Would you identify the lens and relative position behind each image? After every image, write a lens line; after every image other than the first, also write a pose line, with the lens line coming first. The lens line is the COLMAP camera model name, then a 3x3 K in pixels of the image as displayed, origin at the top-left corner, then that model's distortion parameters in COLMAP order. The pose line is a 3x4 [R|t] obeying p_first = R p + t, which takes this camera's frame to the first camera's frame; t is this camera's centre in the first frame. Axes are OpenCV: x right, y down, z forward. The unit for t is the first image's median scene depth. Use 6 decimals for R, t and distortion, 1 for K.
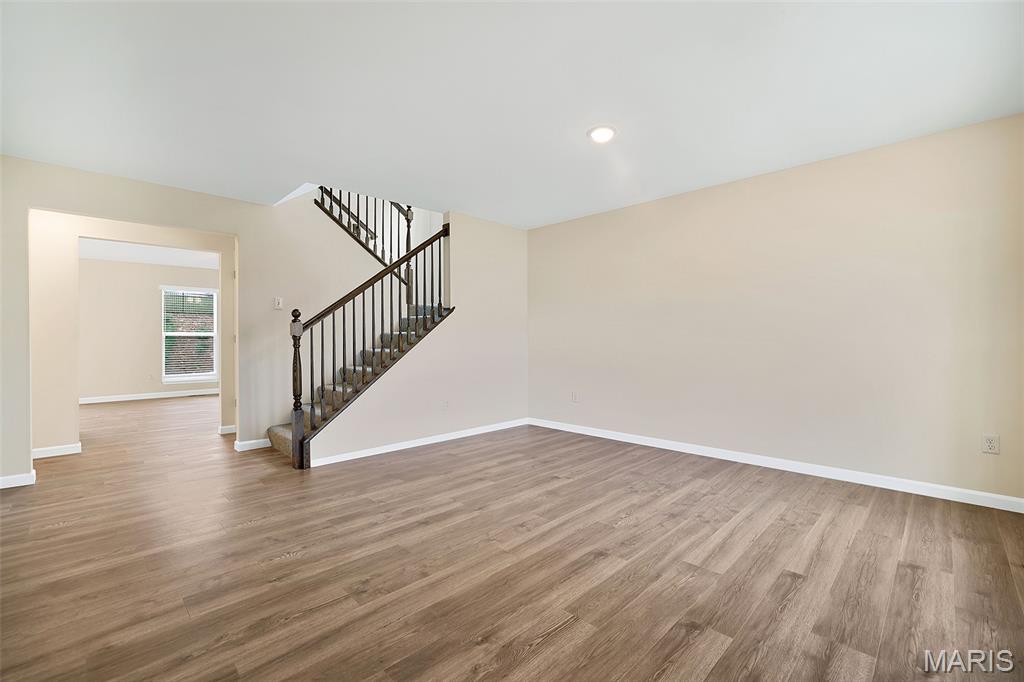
lens RADIAL K [[442.3, 0, 510.3], [0, 442.3, 340.9], [0, 0, 1]] dist [-0.049633, 0.017946]
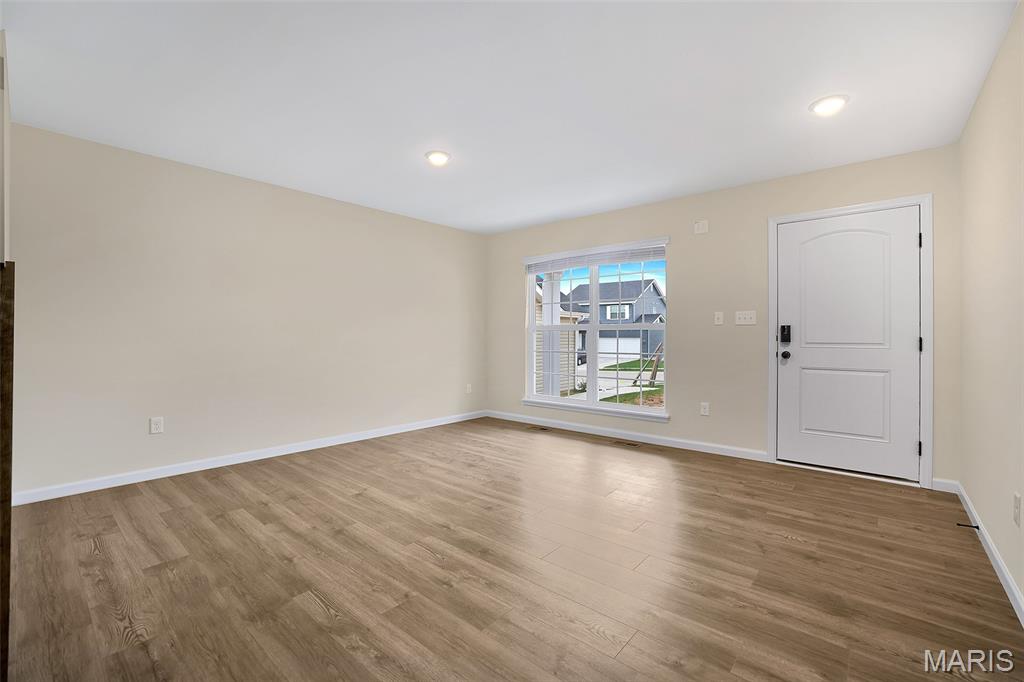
lens RADIAL K [[437.7, 0, 512.0], [0, 437.7, 341.0], [0, 0, 1]] dist [-0.047632, 0.018314]
pose [[-0.080466, -0.005739, 0.996741, -1.042483], [0.004060, 0.999973, 0.006085, -0.002545], [-0.996749, 0.004537, -0.080441, 1.012715]]
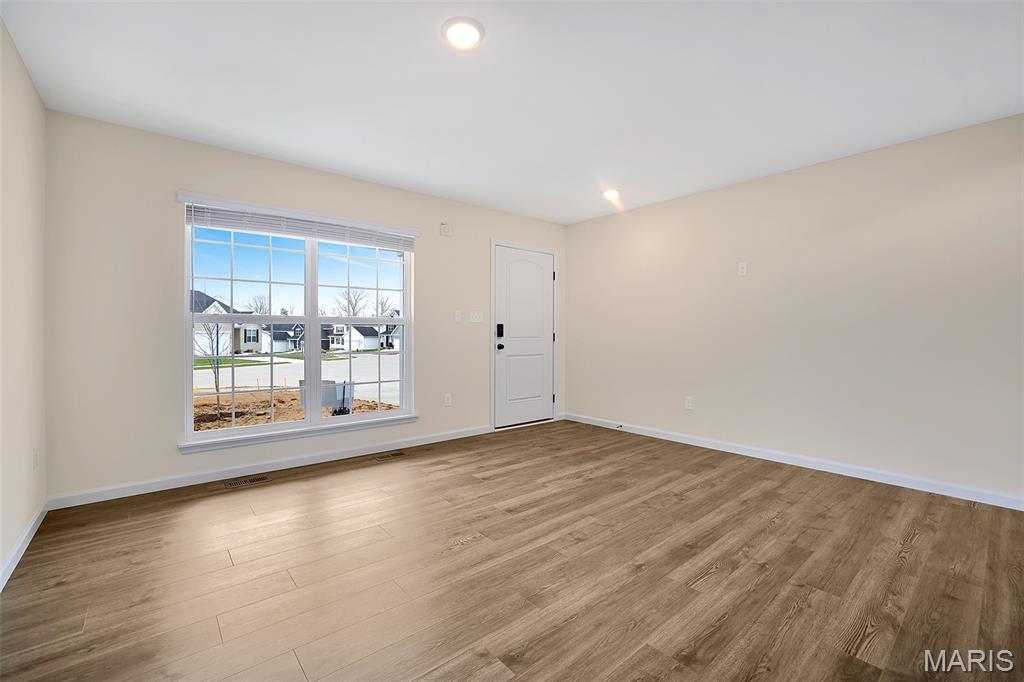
lens RADIAL K [[437.7, 0, 512.0], [0, 437.7, 341.0], [0, 0, 1]] dist [-0.047632, 0.018314]
pose [[-0.997125, 0.000326, 0.075779, 0.094674], [0.002126, 0.999718, 0.023671, -0.012698], [-0.075749, 0.023764, -0.996844, 1.868497]]
